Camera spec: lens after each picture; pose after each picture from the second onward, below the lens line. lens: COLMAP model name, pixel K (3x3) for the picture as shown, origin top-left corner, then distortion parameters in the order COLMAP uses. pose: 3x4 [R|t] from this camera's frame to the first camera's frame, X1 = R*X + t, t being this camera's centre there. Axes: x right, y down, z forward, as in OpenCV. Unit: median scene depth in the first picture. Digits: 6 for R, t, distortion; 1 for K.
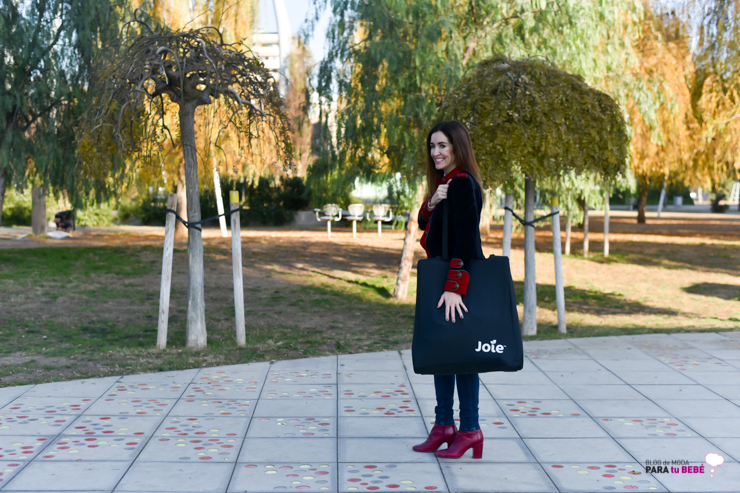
lens RADIAL K [[1078.1, 0, 371.6], [0, 1078.1, 243.7], [0, 0, 1]] dist [0.003512, 0.000000]
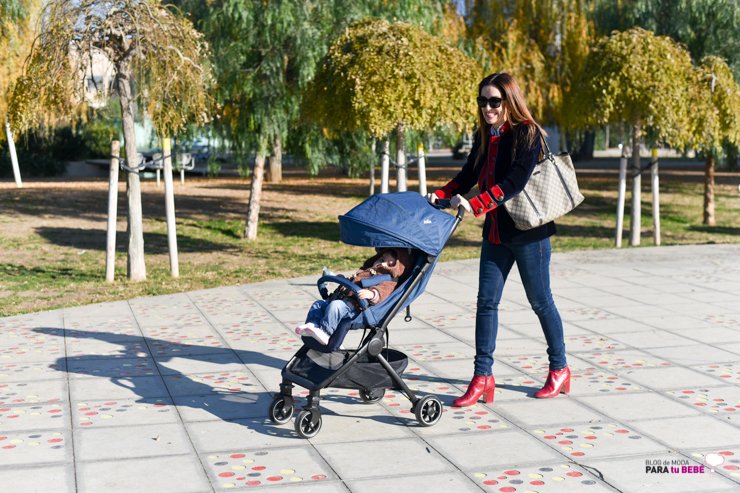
lens RADIAL K [[1078.1, 0, 374.9], [0, 1078.1, 250.6], [0, 0, 1]] dist [0.003512, 0.000000]
pose [[0.965989, -0.031515, 0.256655, -0.140330], [0.018138, 0.998359, 0.054322, 0.006443], [-0.257945, -0.047819, 0.964975, -0.090135]]
